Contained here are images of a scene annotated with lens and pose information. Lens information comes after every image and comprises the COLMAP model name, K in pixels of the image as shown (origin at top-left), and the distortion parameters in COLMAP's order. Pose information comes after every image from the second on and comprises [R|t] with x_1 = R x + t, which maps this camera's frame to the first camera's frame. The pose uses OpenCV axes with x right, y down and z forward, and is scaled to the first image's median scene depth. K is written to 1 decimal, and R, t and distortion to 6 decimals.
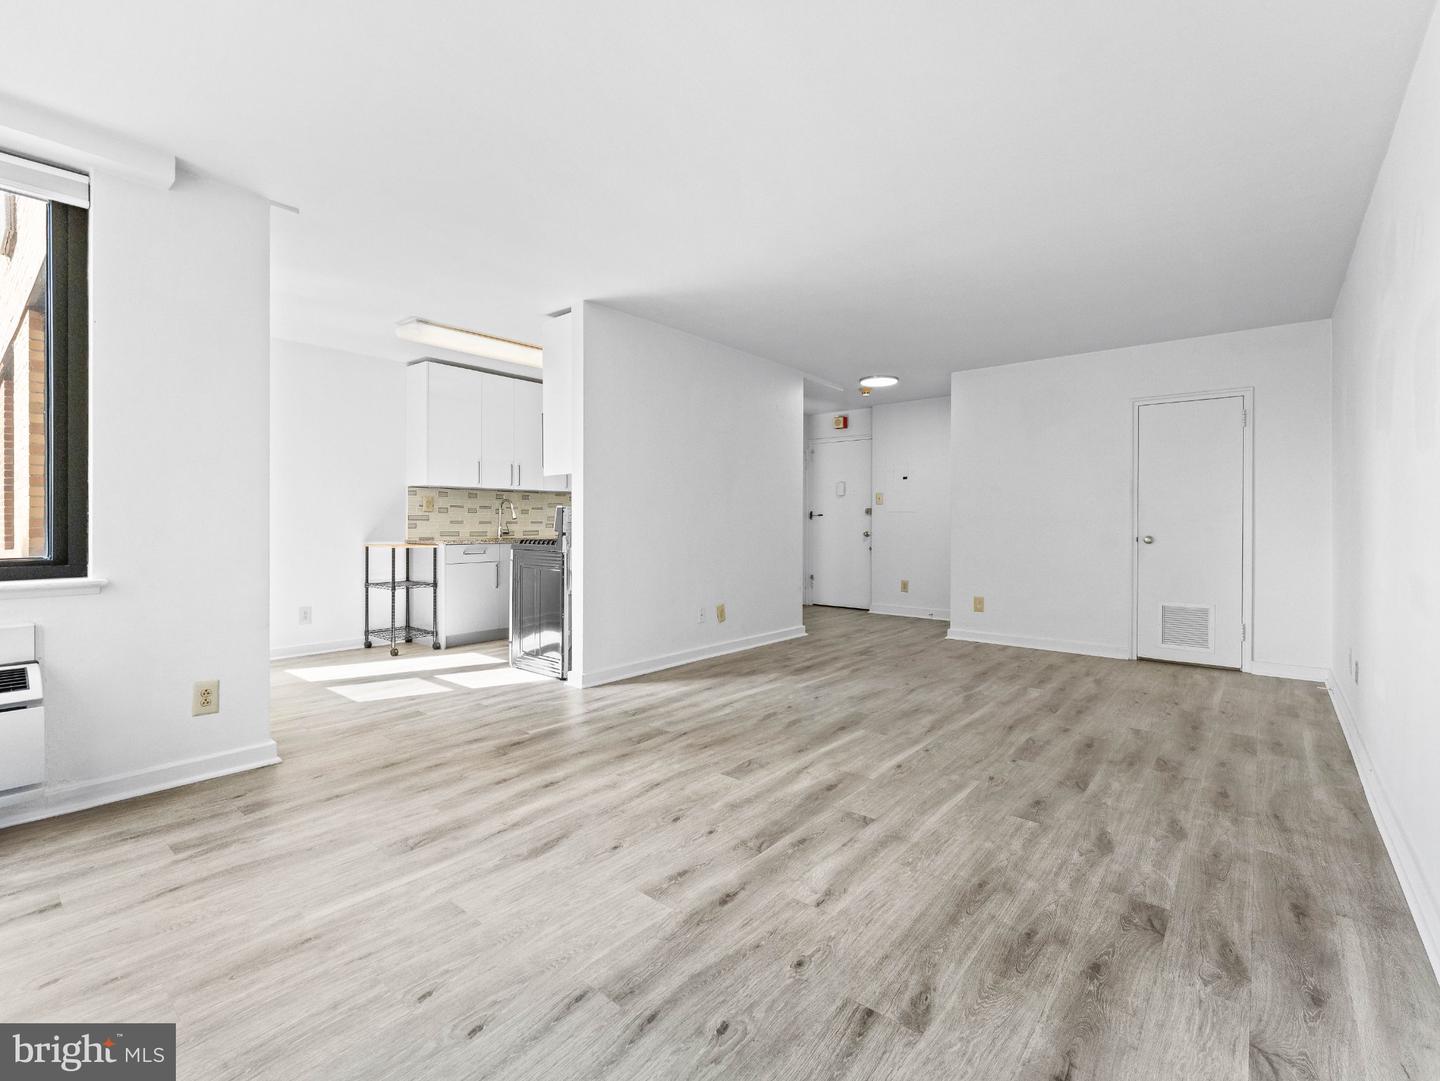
lens RADIAL K [[655.6, 0, 716.3], [0, 655.6, 524.0], [0, 0, 1]] dist [-0.000660, -0.000067]
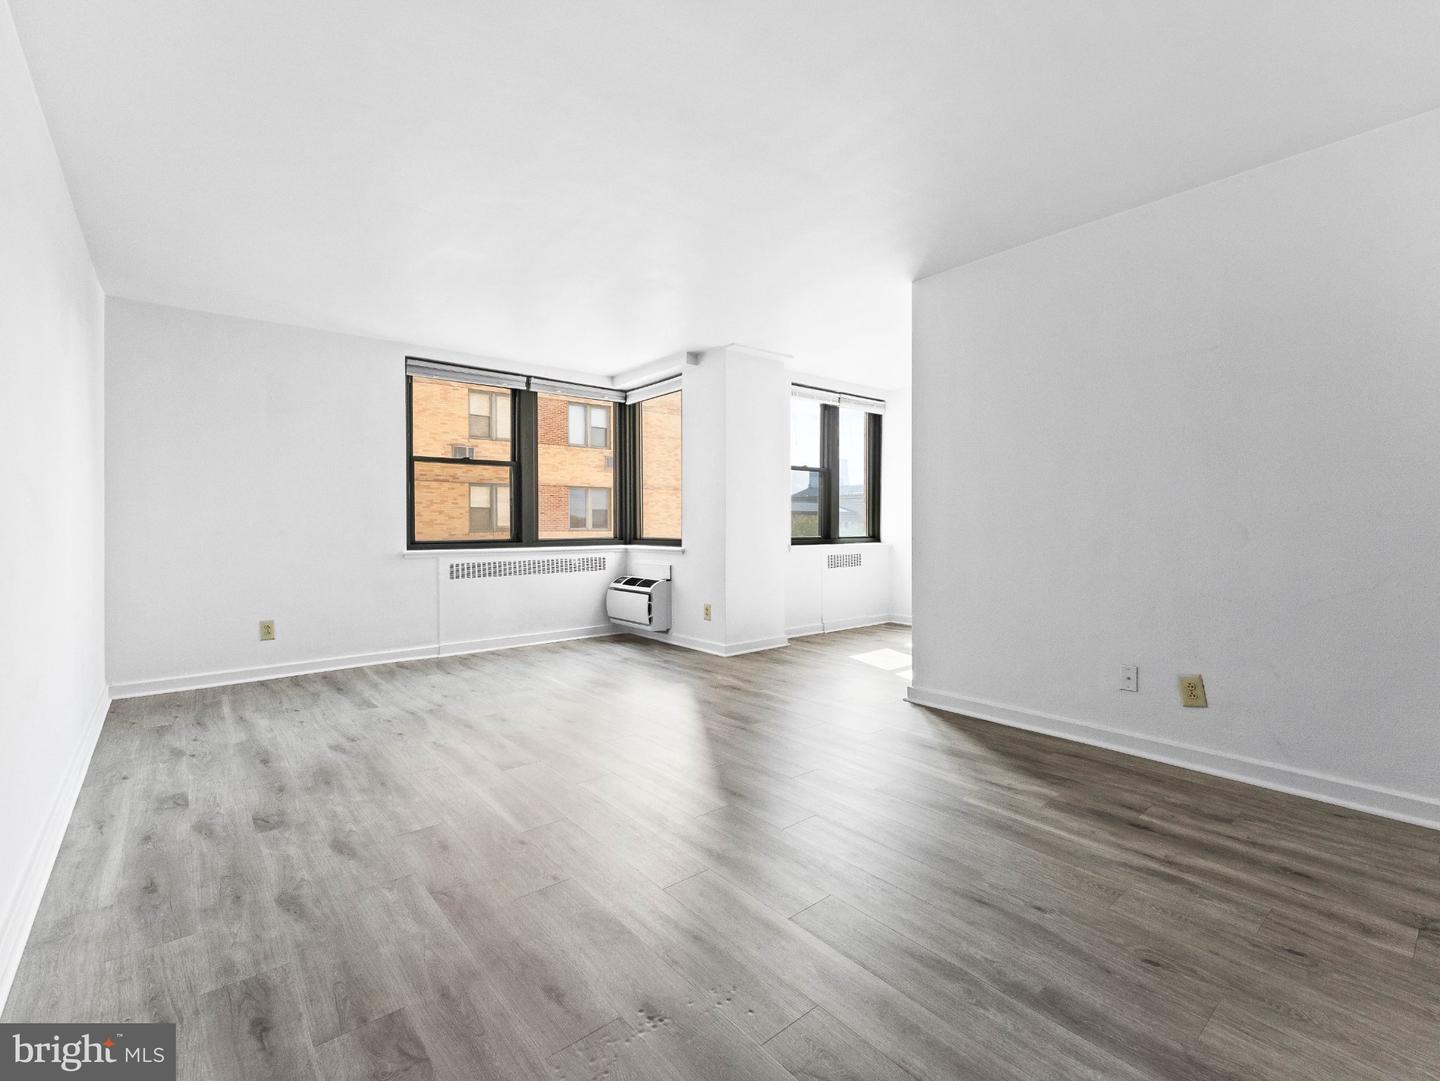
lens RADIAL K [[655.6, 0, 716.3], [0, 655.6, 524.0], [0, 0, 1]] dist [-0.000660, -0.000067]
pose [[-0.183158, -0.000754, -0.983083, 1.280408], [0.000330, 1.000000, -0.000829, 0.000777], [0.983083, -0.000476, -0.183157, 1.520291]]
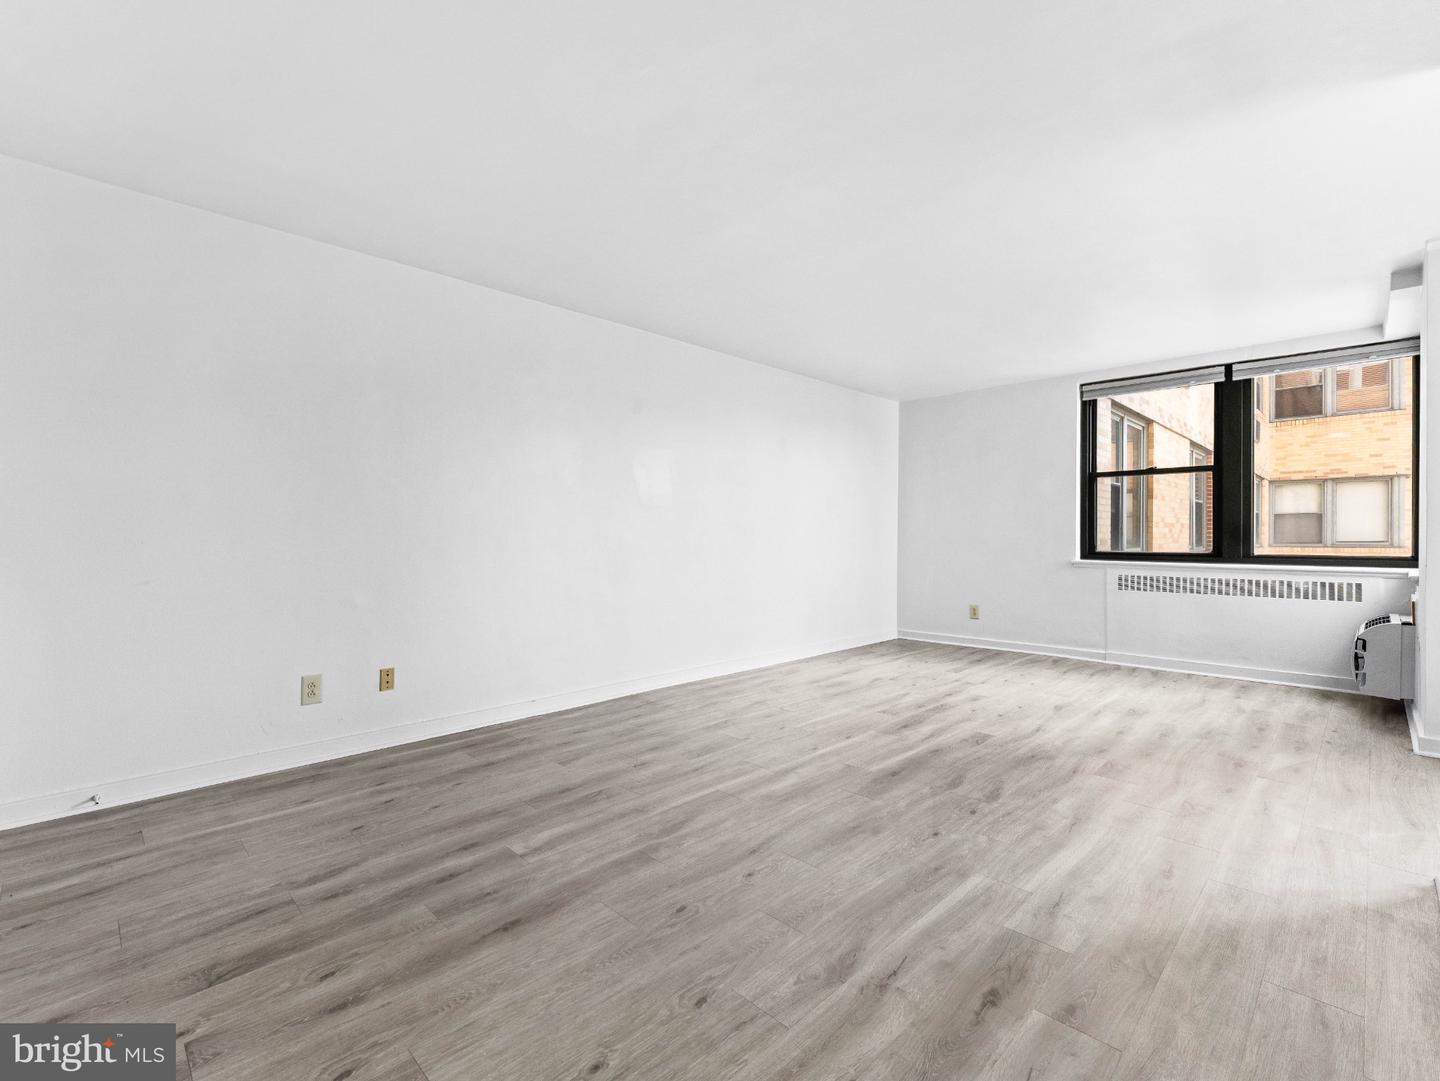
lens RADIAL K [[647.3, 0, 720.0], [0, 647.3, 540.5], [0, 0, 1]] dist [0.001465, 0.000211]
pose [[-0.995659, -0.002927, 0.093028, 0.467393], [-0.002079, 0.999956, 0.009202, -0.004457], [-0.093051, 0.008968, -0.995621, 2.550570]]
